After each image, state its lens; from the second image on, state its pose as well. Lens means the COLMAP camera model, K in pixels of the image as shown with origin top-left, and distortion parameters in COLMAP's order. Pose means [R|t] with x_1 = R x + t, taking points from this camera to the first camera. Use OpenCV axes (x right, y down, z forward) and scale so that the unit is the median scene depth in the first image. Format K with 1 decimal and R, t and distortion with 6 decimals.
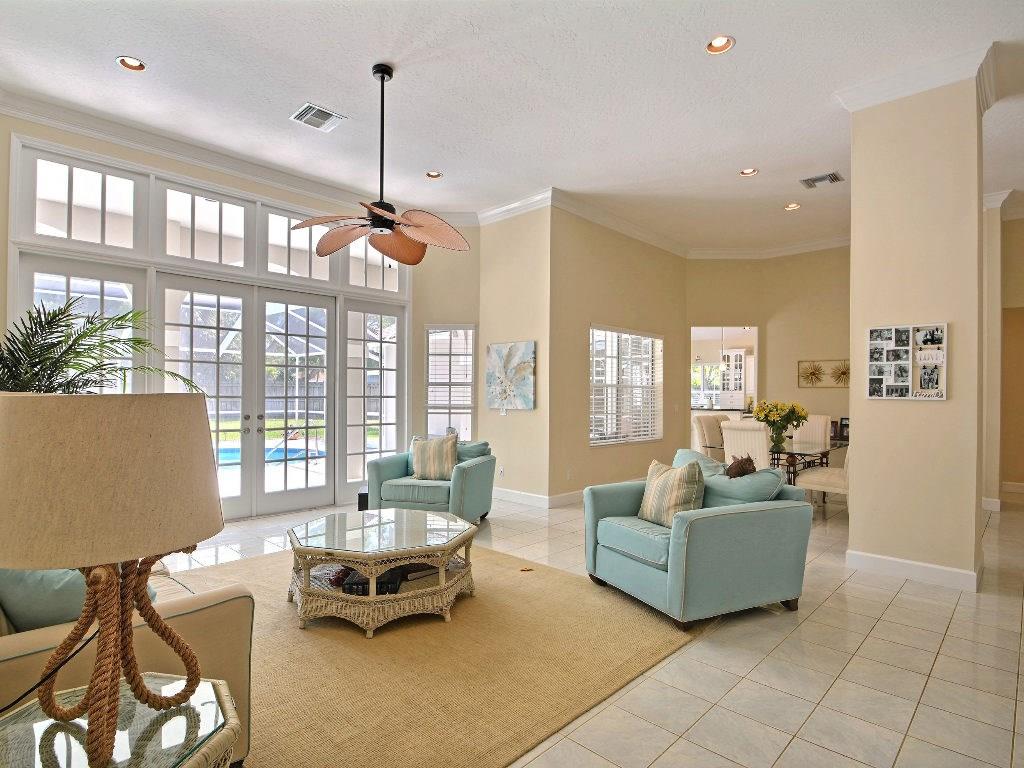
lens RADIAL K [[550.3, 0, 507.4], [0, 550.3, 394.3], [0, 0, 1]] dist [0.001396, 0.000485]
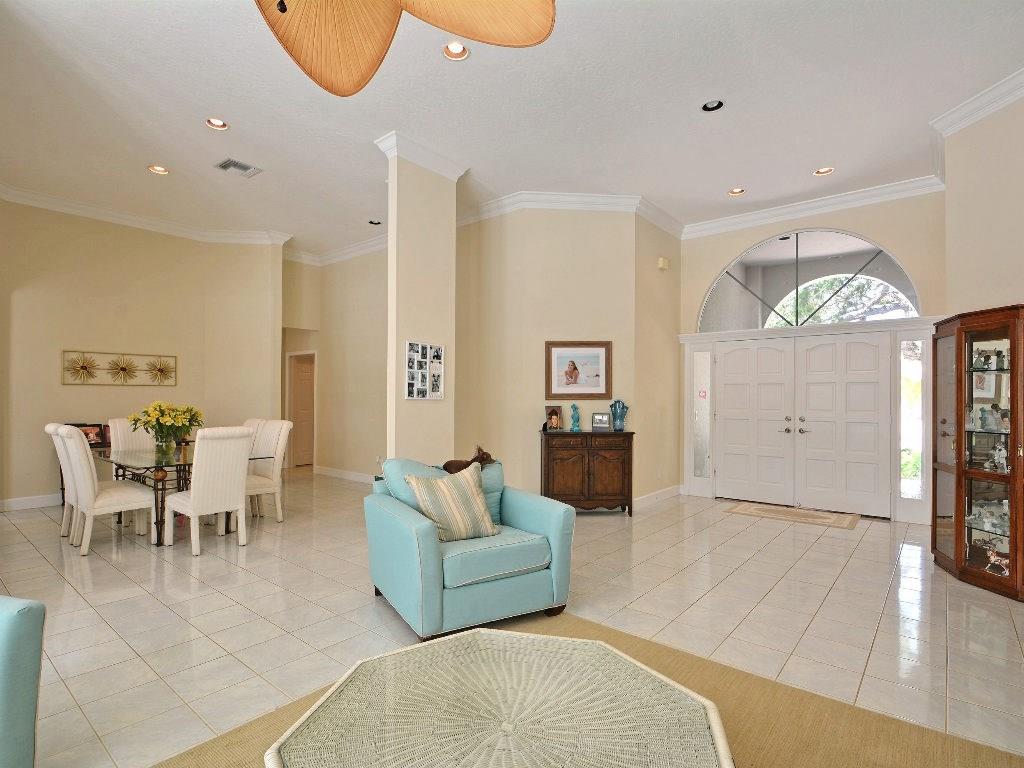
lens RADIAL K [[525.0, 0, 504.5], [0, 525.0, 393.5], [0, 0, 1]] dist [-0.001233, -0.000592]
pose [[-0.066923, 0.000428, 0.997758, -0.524713], [-0.006066, 0.999981, -0.000836, -0.004631], [-0.997740, -0.006108, -0.066920, 0.869346]]
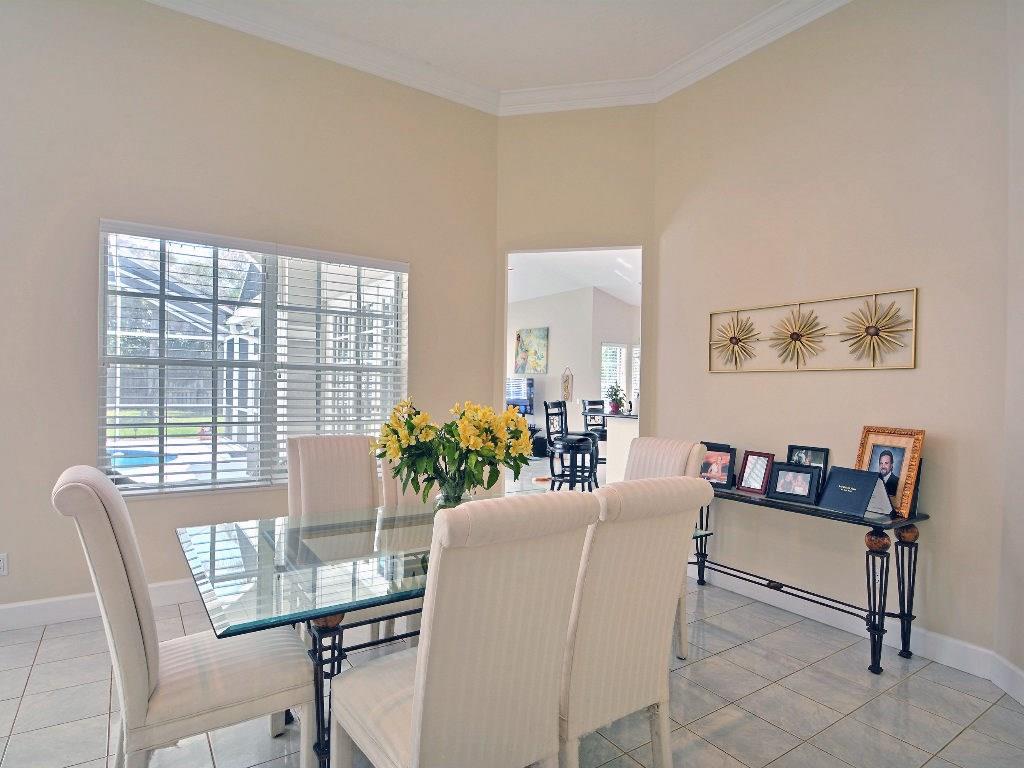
lens RADIAL K [[557.8, 0, 506.2], [0, 557.8, 393.6], [0, 0, 1]] dist [0.000385, 0.000340]
pose [[0.976575, 0.013500, -0.214754, 0.953625], [-0.012274, 0.999900, 0.007040, 0.007407], [0.214828, -0.004239, 0.976643, 1.067855]]
